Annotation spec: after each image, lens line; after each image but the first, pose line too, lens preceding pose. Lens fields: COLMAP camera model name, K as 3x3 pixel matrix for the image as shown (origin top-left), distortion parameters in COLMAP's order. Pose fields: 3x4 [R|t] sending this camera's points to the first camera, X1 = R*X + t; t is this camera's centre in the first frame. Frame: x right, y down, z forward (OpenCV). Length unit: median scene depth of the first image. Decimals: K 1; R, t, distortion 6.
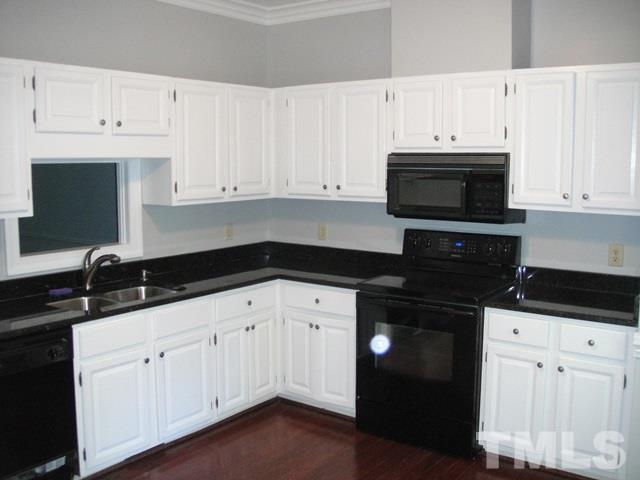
lens RADIAL K [[661.3, 0, 320.0], [0, 661.3, 240.0], [0, 0, 1]] dist [-0.189083, 0.206260]
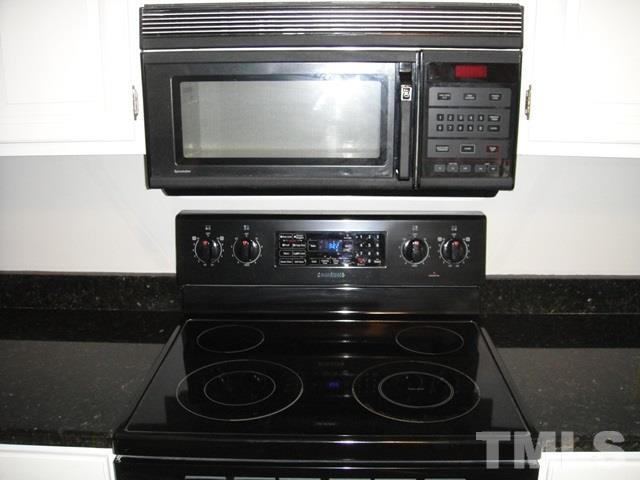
lens RADIAL K [[661.3, 0, 320.0], [0, 661.3, 240.0], [0, 0, 1]] dist [-0.189083, 0.206260]
pose [[0.825366, -0.150460, 0.544181, -0.012472], [0.069969, 0.983666, 0.165849, -0.063992], [-0.560245, -0.098810, 0.822412, 0.679071]]
